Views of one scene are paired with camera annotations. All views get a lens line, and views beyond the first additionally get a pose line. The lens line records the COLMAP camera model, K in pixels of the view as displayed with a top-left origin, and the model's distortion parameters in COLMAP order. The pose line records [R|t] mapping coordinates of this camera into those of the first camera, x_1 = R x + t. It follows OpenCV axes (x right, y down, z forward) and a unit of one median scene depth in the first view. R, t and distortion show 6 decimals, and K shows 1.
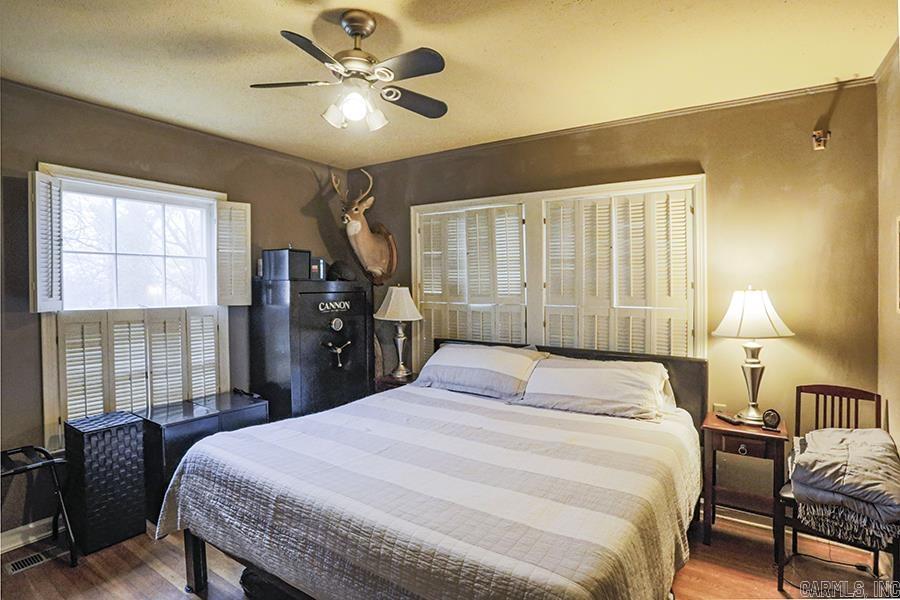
lens RADIAL K [[477.8, 0, 452.0], [0, 477.8, 300.2], [0, 0, 1]] dist [-0.058678, 0.012379]
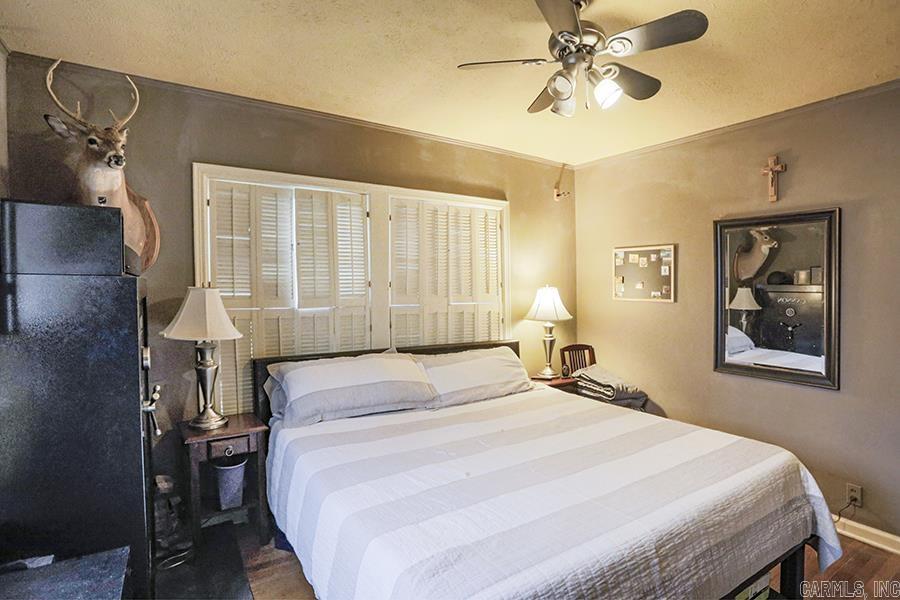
lens RADIAL K [[477.8, 0, 454.5], [0, 477.8, 291.1], [0, 0, 1]] dist [-0.058678, 0.012379]
pose [[0.373293, -0.015755, 0.927580, -0.660852], [0.023565, 0.999694, 0.007496, -0.023172], [-0.927414, 0.019060, 0.373550, 0.532878]]
